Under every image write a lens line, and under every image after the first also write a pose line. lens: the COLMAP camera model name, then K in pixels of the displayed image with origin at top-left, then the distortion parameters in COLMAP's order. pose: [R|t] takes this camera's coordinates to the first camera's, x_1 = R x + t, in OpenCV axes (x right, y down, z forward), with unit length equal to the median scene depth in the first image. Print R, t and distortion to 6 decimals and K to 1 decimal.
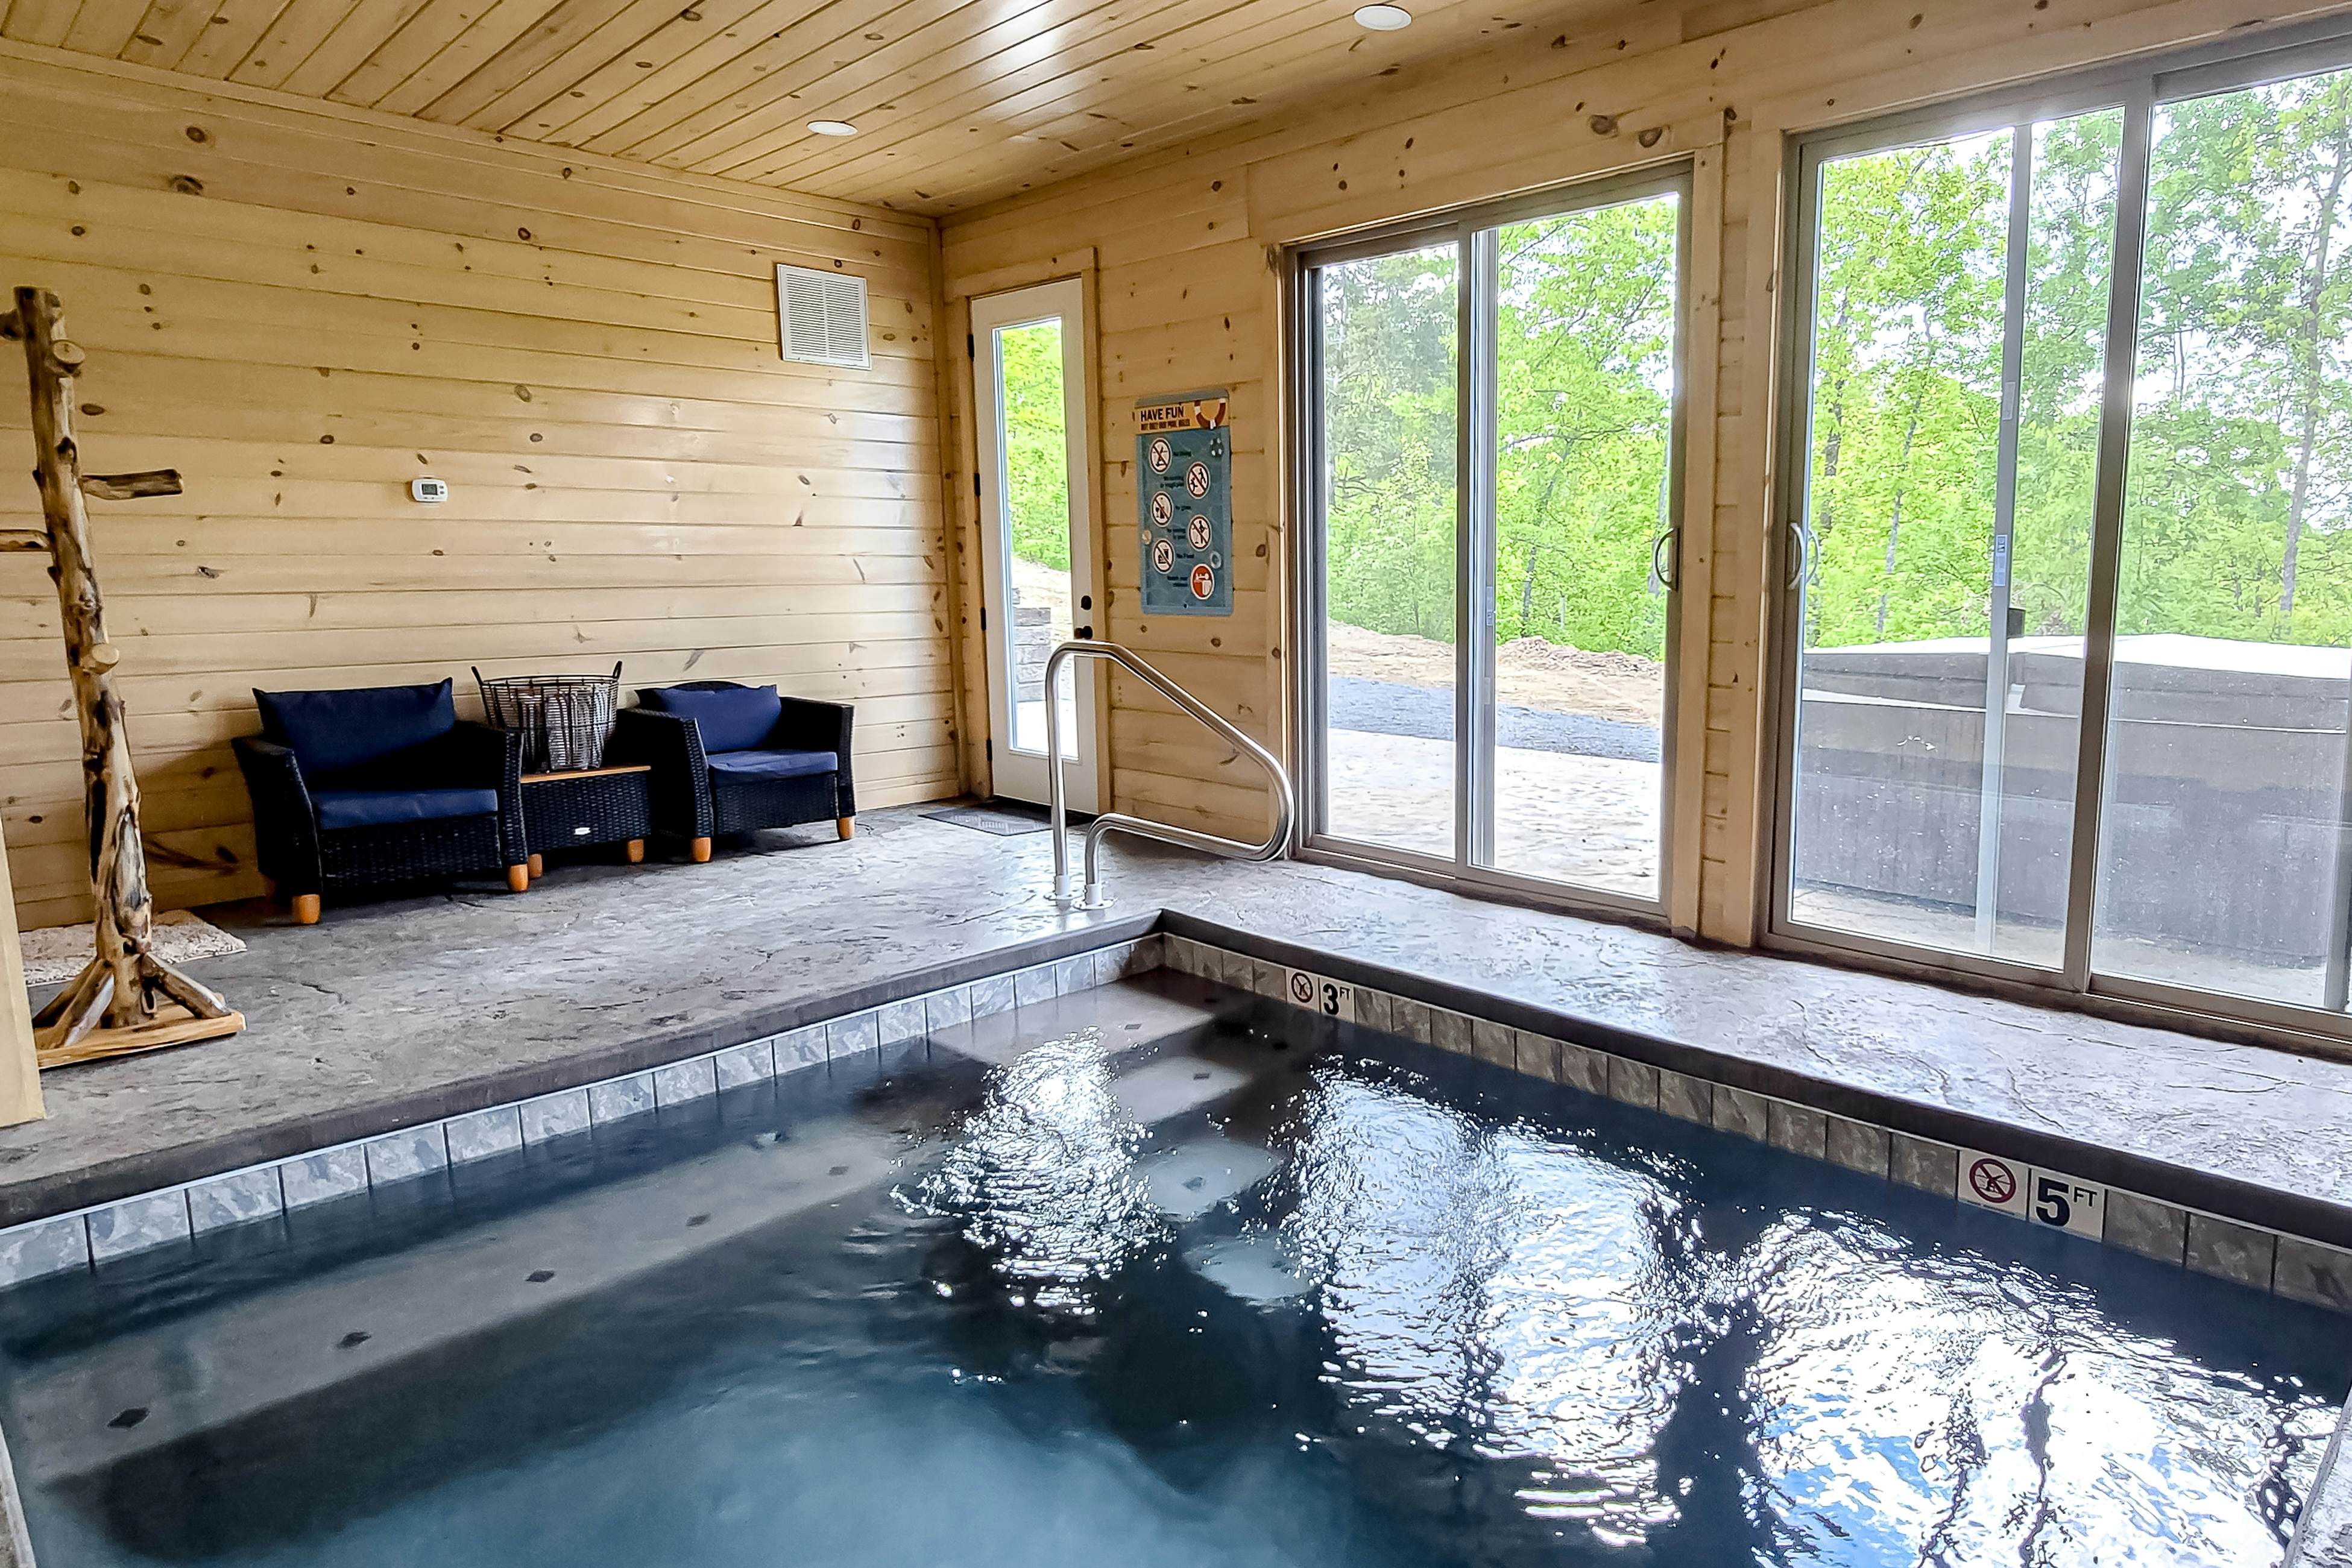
lens RADIAL K [[1423.5, 0, 1179.9], [0, 1423.5, 784.5], [0, 0, 1]] dist [0.001395, 0.000425]
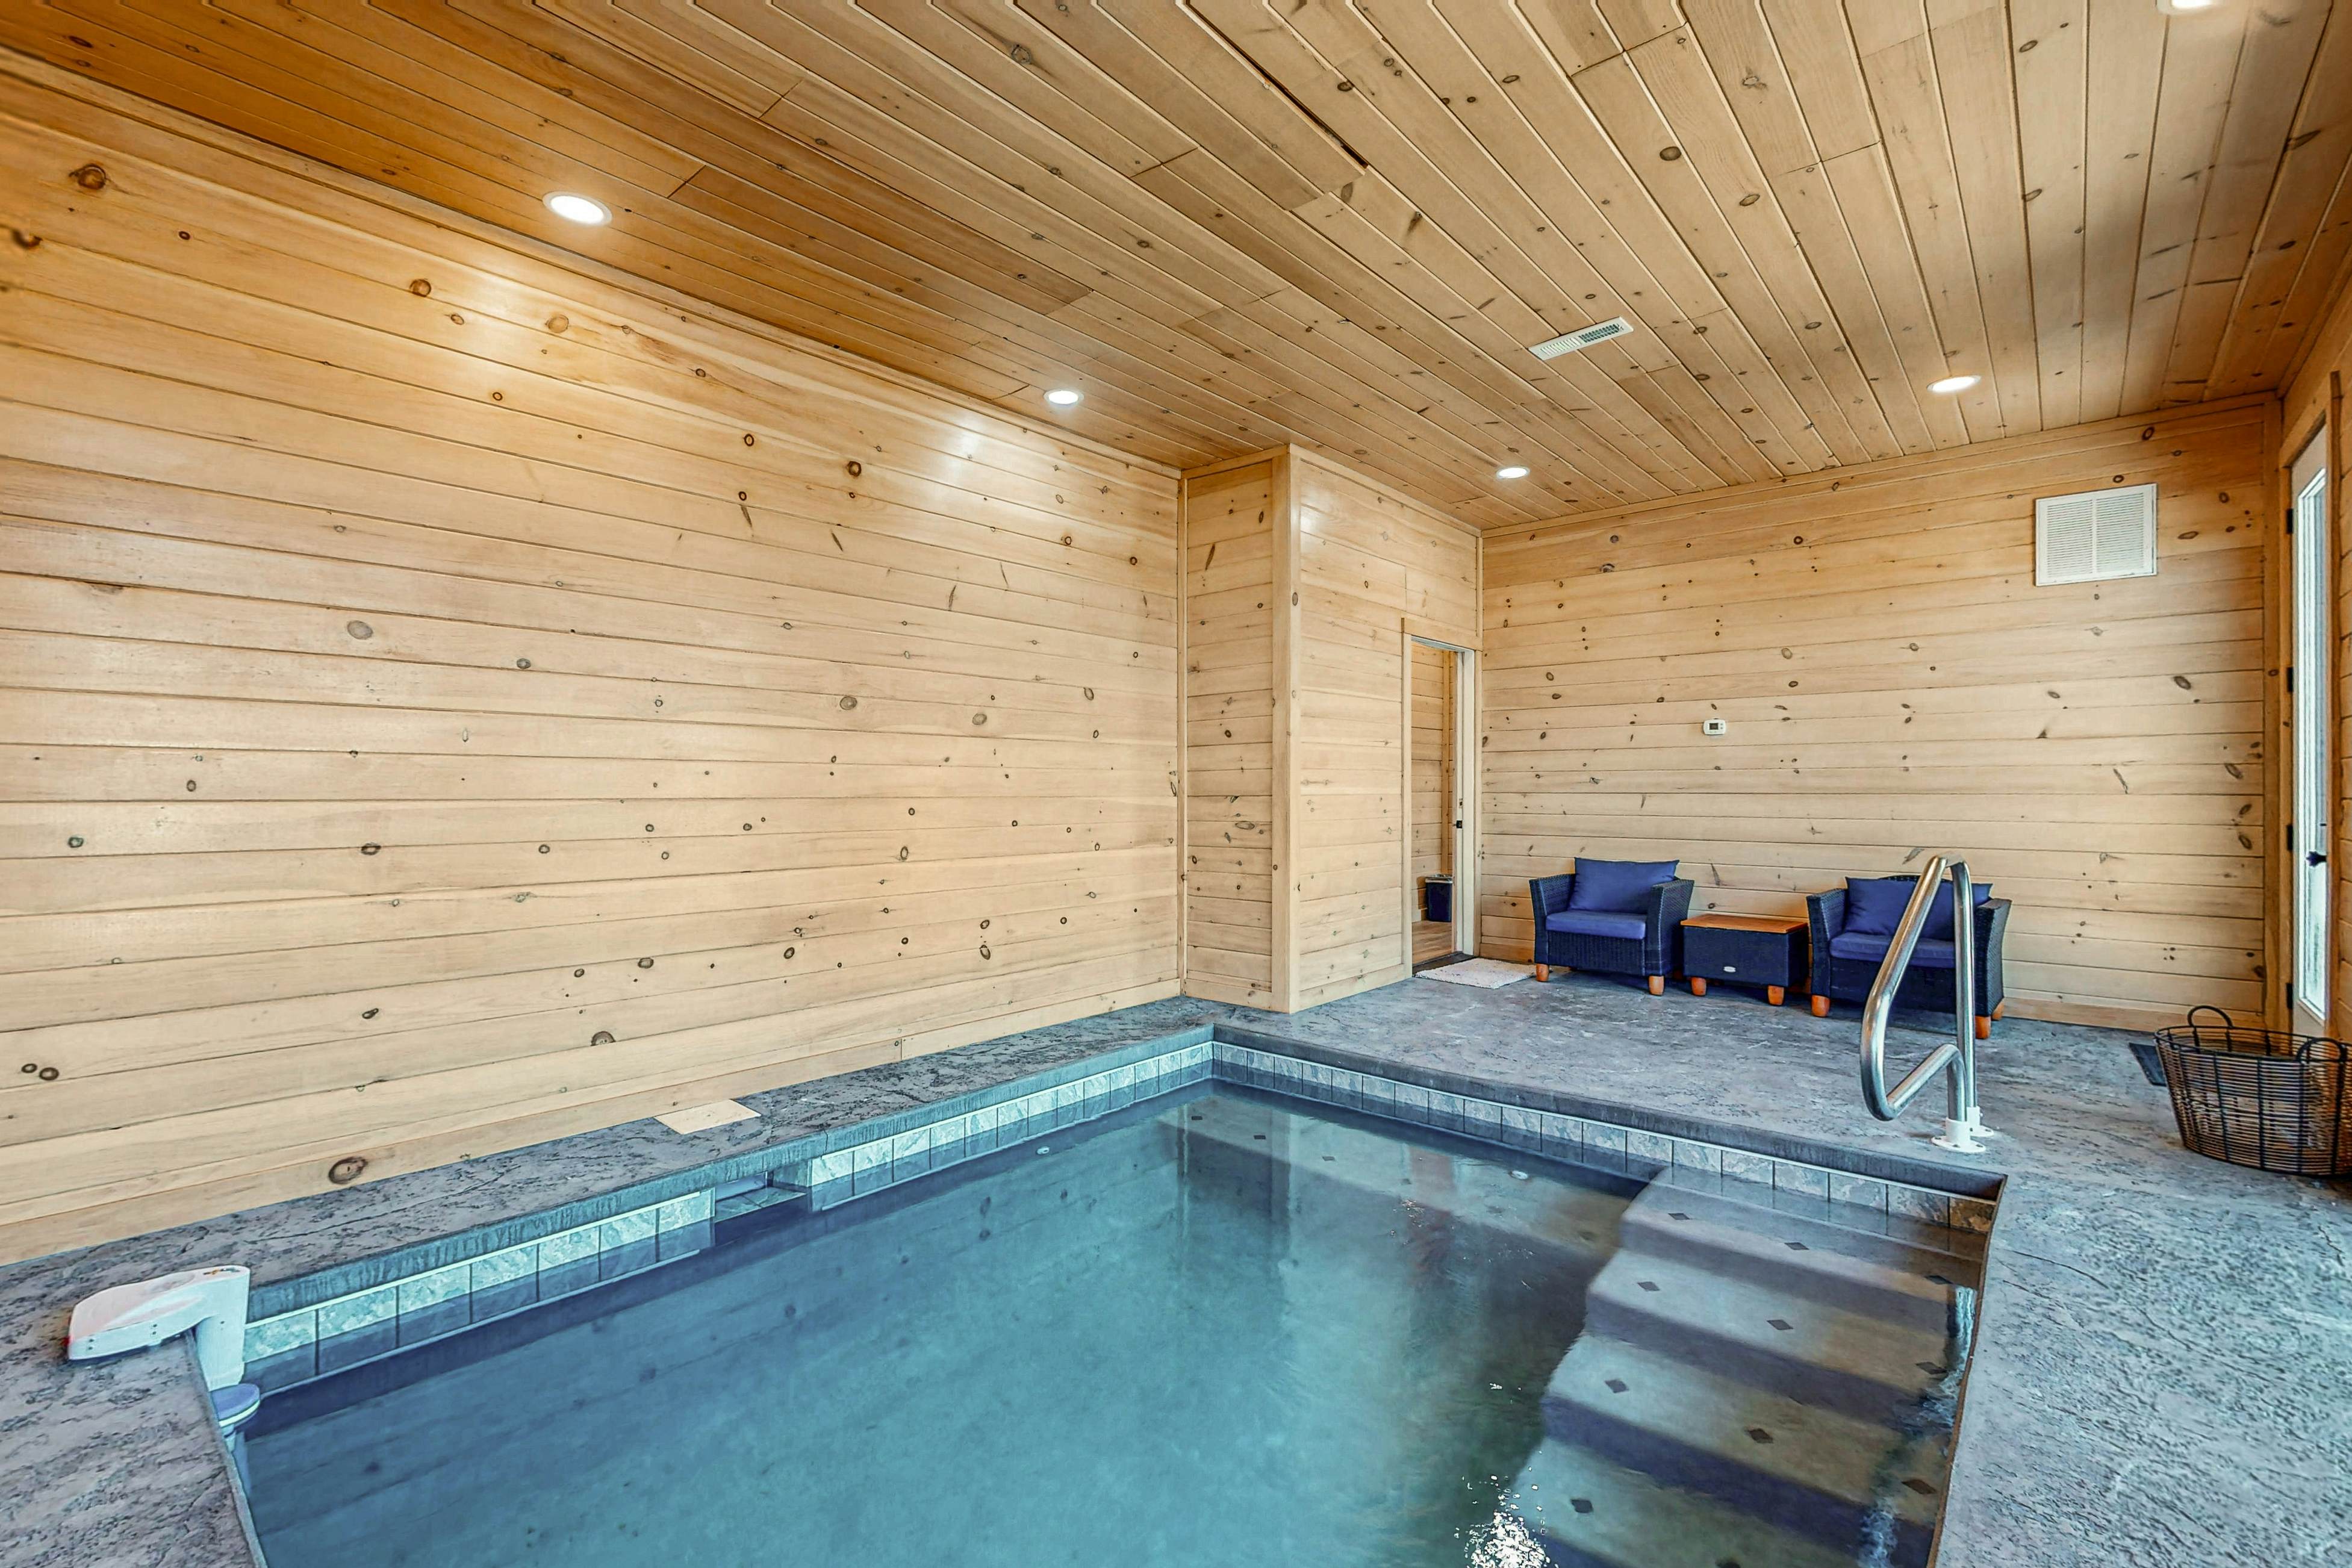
lens RADIAL K [[1021.5, 0, 1178.6], [0, 1021.5, 784.7], [0, 0, 1]] dist [0.035891, -0.005444]
pose [[0.092917, 0.009741, -0.995626, 0.489794], [-0.143529, 0.989639, -0.003713, -0.059713], [0.985275, 0.143246, 0.093352, 0.342717]]
